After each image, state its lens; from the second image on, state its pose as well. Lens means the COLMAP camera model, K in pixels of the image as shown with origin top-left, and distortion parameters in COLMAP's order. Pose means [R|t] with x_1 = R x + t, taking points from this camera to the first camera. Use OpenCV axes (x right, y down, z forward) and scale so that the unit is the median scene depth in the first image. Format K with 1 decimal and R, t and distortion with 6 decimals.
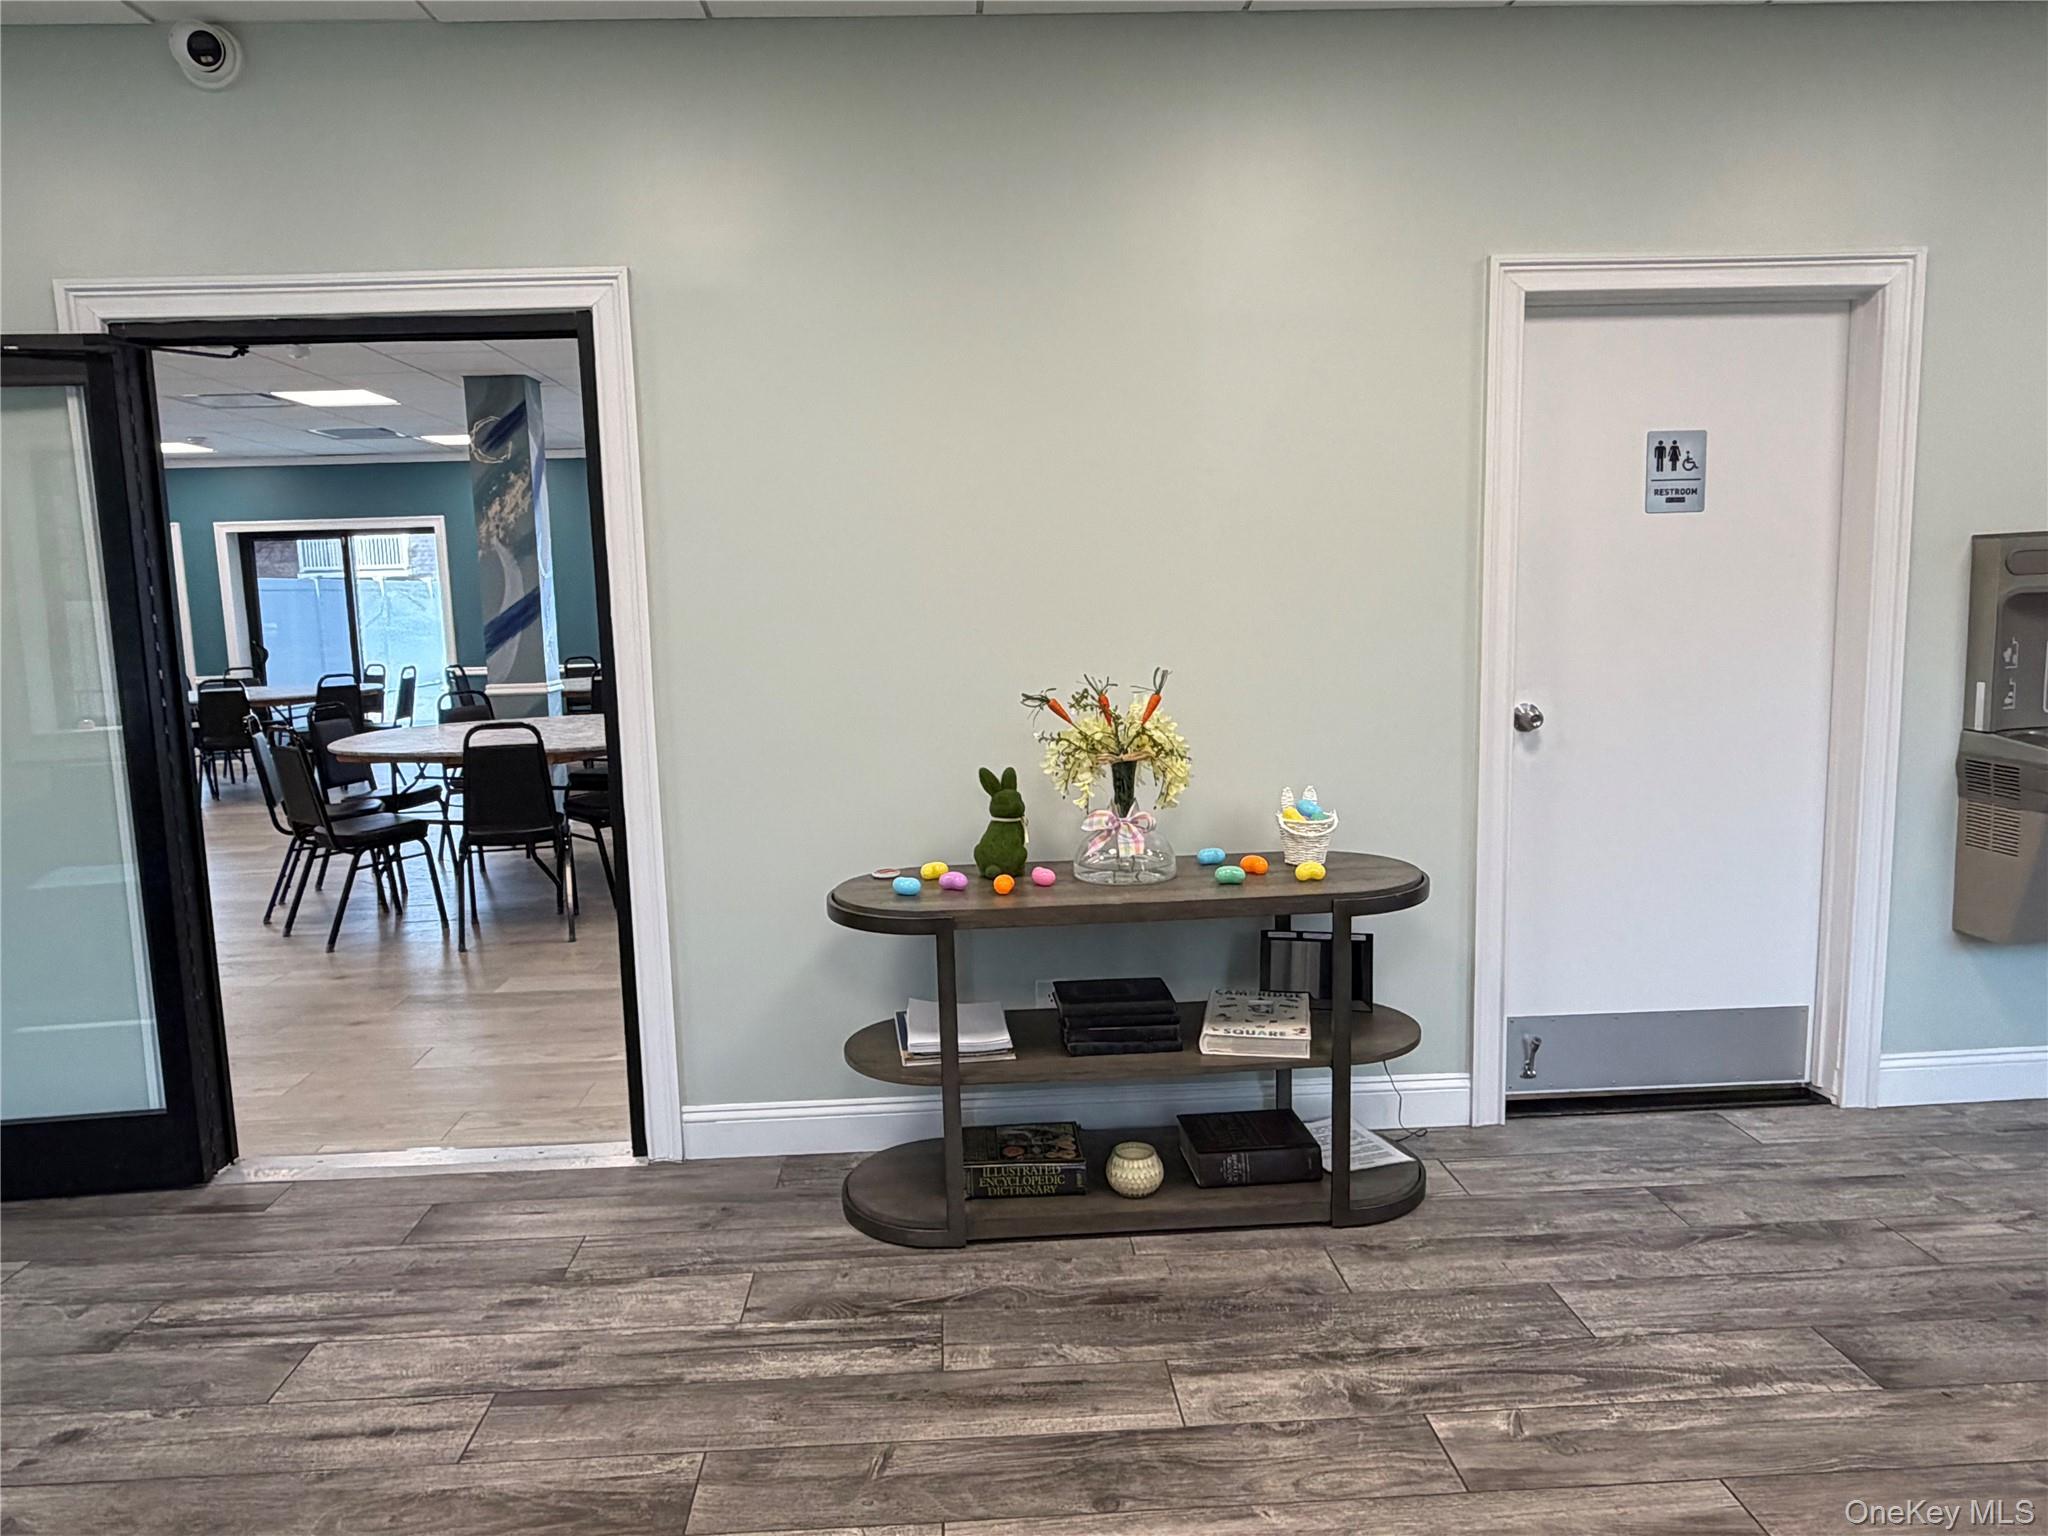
lens RADIAL K [[1355.6, 0, 989.9], [0, 1355.6, 763.0], [0, 0, 1]] dist [-0.003754, 0.004306]
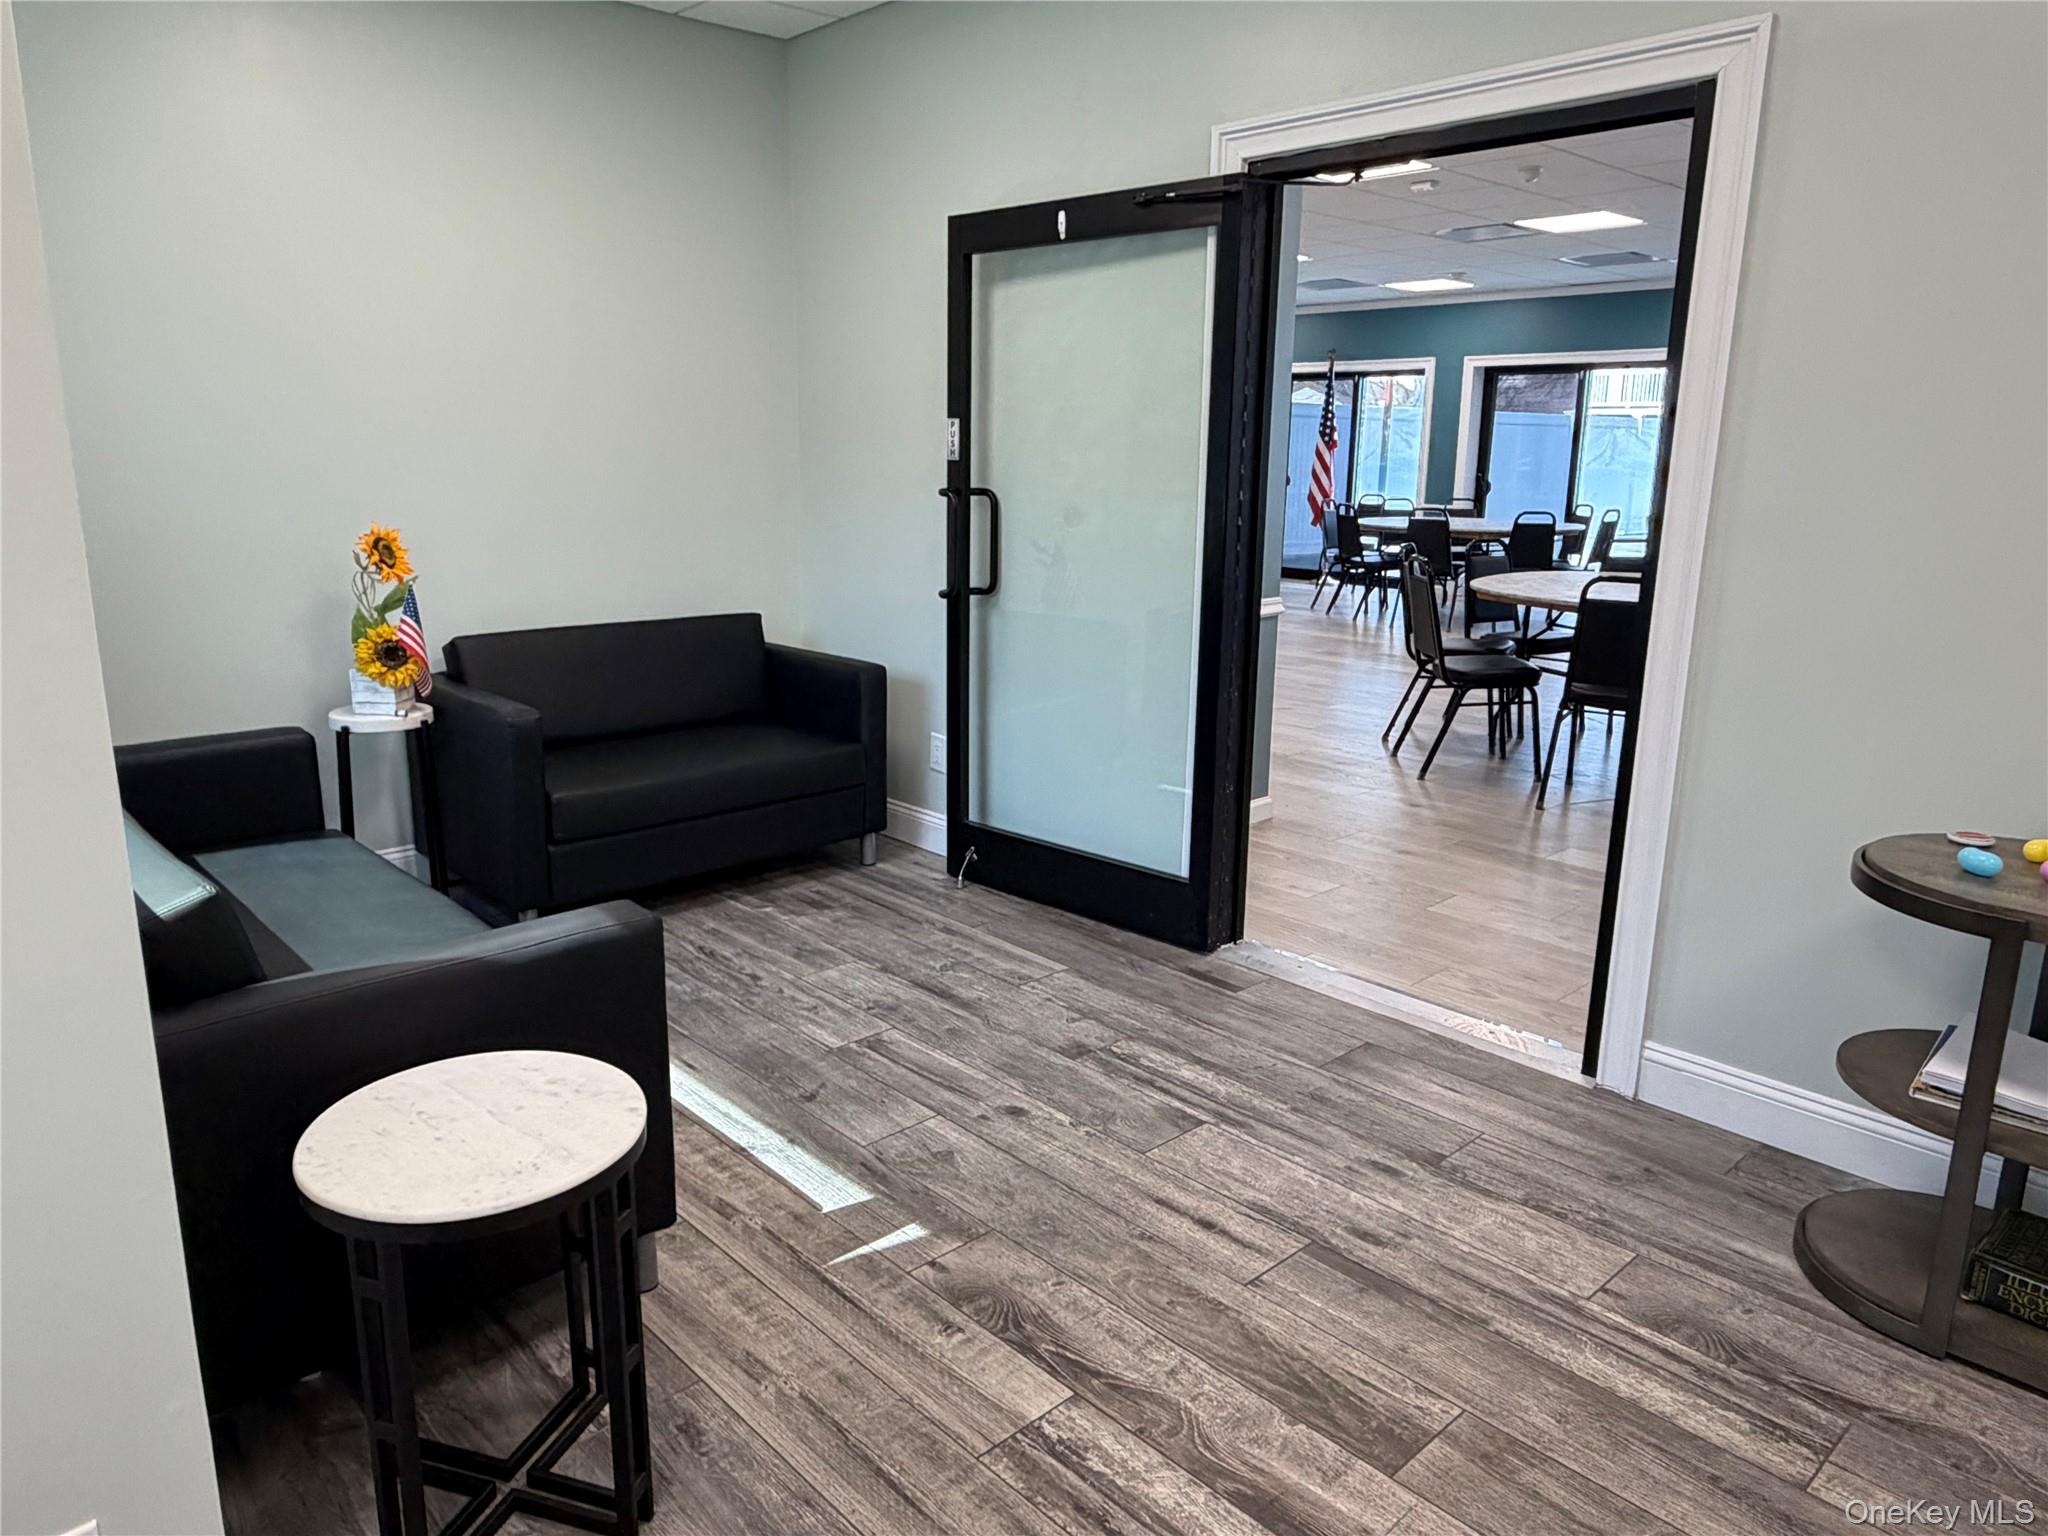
lens RADIAL K [[1355.6, 0, 1004.8], [0, 1355.6, 765.0], [0, 0, 1]] dist [-0.003754, 0.004306]
pose [[0.648483, 0.212161, -0.731066, 0.136157], [-0.125835, 0.977040, 0.171924, -0.020931], [0.750757, -0.019496, 0.660291, 0.162375]]
